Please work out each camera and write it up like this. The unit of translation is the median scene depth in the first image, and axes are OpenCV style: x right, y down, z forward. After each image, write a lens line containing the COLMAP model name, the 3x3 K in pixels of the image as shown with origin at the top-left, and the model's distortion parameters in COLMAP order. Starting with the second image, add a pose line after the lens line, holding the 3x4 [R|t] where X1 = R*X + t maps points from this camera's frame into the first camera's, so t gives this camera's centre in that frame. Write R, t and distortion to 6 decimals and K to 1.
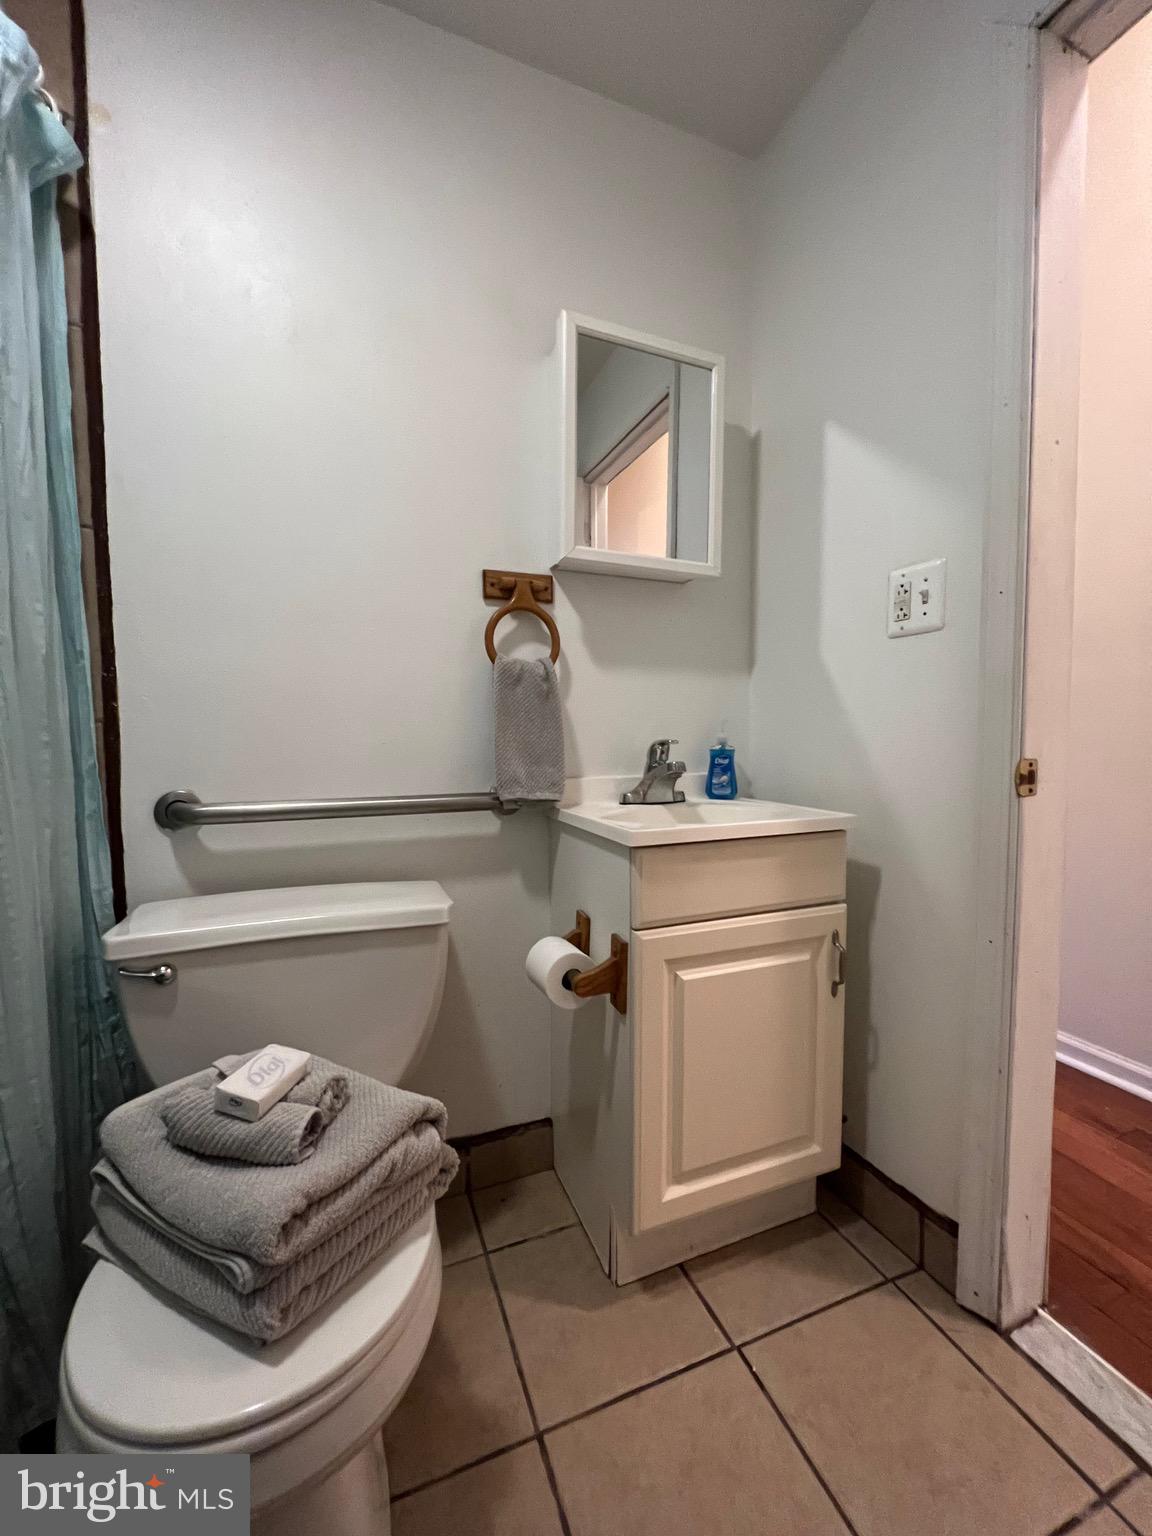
lens RADIAL K [[609.1, 0, 574.0], [0, 609.1, 769.1], [0, 0, 1]] dist [-0.004035, 0.000301]
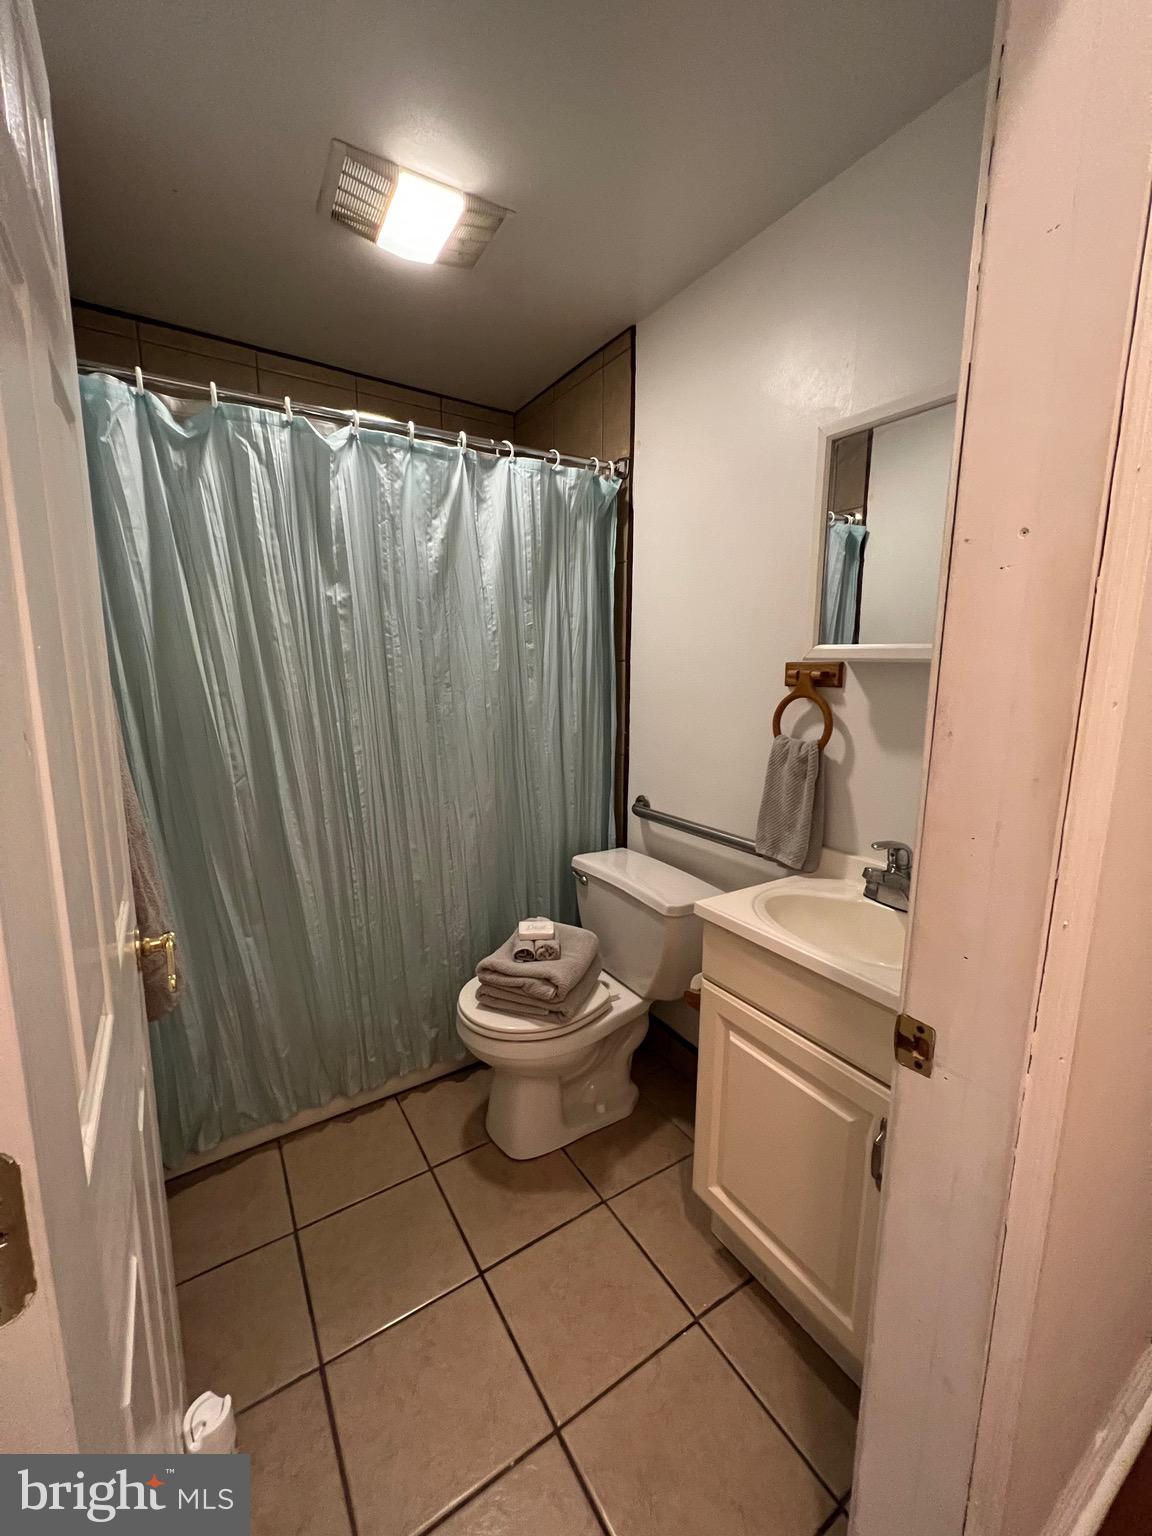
lens RADIAL K [[609.1, 0, 569.7], [0, 609.1, 767.0], [0, 0, 1]] dist [-0.004035, 0.000301]
pose [[0.181494, 0.162918, -0.969803, 1.203011], [-0.057541, 0.986251, 0.154912, -0.354790], [0.981707, 0.027688, 0.188373, 0.444873]]
